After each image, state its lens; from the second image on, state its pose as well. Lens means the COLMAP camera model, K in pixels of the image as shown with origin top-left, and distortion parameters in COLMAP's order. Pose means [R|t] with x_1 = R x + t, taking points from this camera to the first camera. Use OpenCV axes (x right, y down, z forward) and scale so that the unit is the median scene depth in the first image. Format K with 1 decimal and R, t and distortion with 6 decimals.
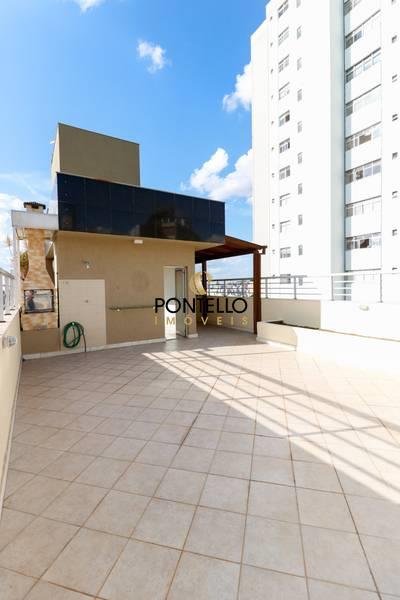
lens RADIAL K [[276.2, 0, 202.2], [0, 276.2, 298.6], [0, 0, 1]] dist [0.002645, 0.000012]
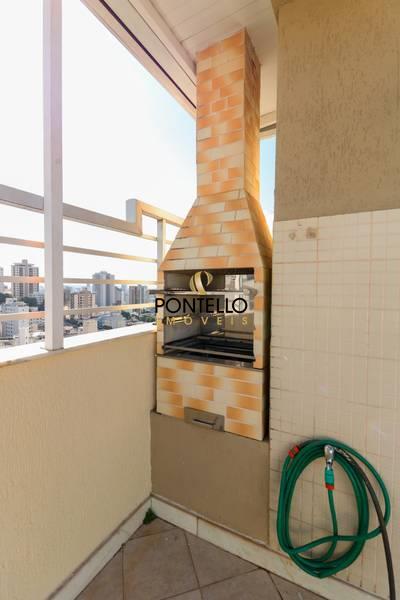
lens RADIAL K [[276.2, 0, 202.1], [0, 276.2, 299.6], [0, 0, 1]] dist [0.002645, 0.000012]
pose [[0.505527, 0.055469, -0.861026, -0.366239], [-0.041551, 0.998339, 0.039919, -0.014881], [0.861810, 0.015597, 0.506992, 0.855371]]
